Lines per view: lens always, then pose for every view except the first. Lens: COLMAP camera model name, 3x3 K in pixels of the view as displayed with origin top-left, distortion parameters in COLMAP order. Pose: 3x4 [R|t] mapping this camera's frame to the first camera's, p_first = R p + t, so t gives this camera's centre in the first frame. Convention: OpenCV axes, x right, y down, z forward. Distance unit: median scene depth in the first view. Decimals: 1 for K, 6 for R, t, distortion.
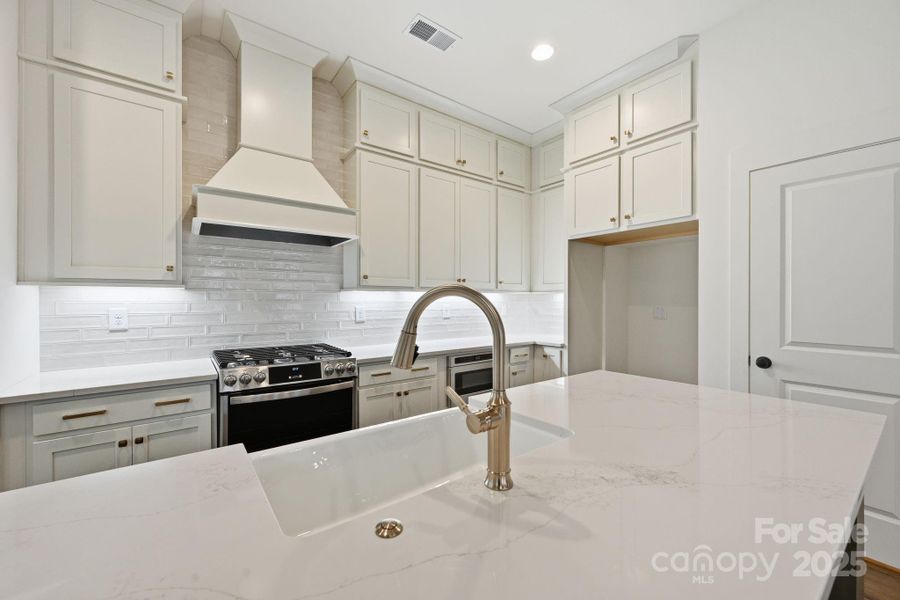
lens RADIAL K [[354.1, 0, 447.6], [0, 354.1, 300.0], [0, 0, 1]] dist [-0.002130, -0.000084]
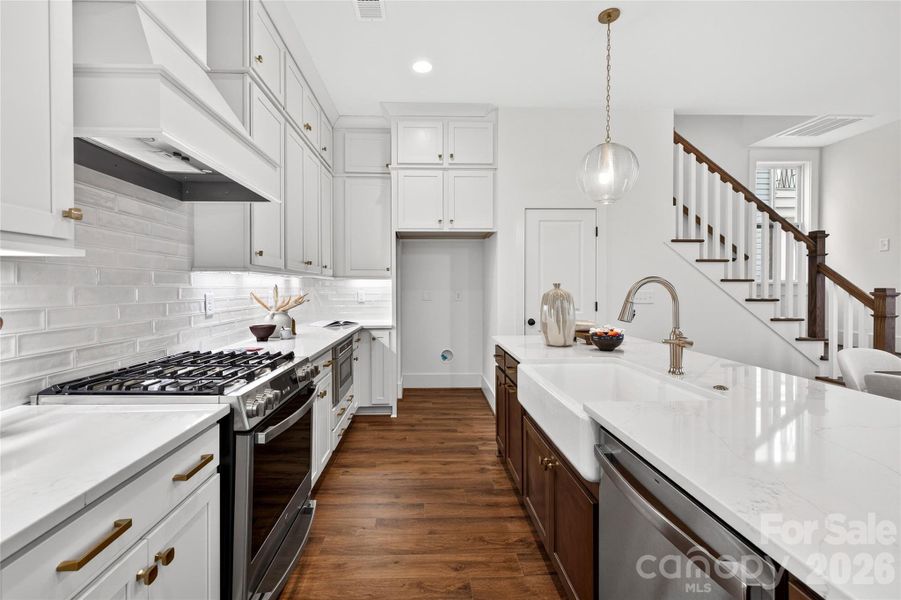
lens RADIAL K [[391.1, 0, 436.0], [0, 391.1, 289.8], [0, 0, 1]] dist [-0.000069, -0.000001]
pose [[0.574111, -0.005299, 0.818760, -0.680660], [-0.002118, 0.999966, 0.007957, 0.004109], [-0.818775, -0.006302, 0.574081, 0.218714]]
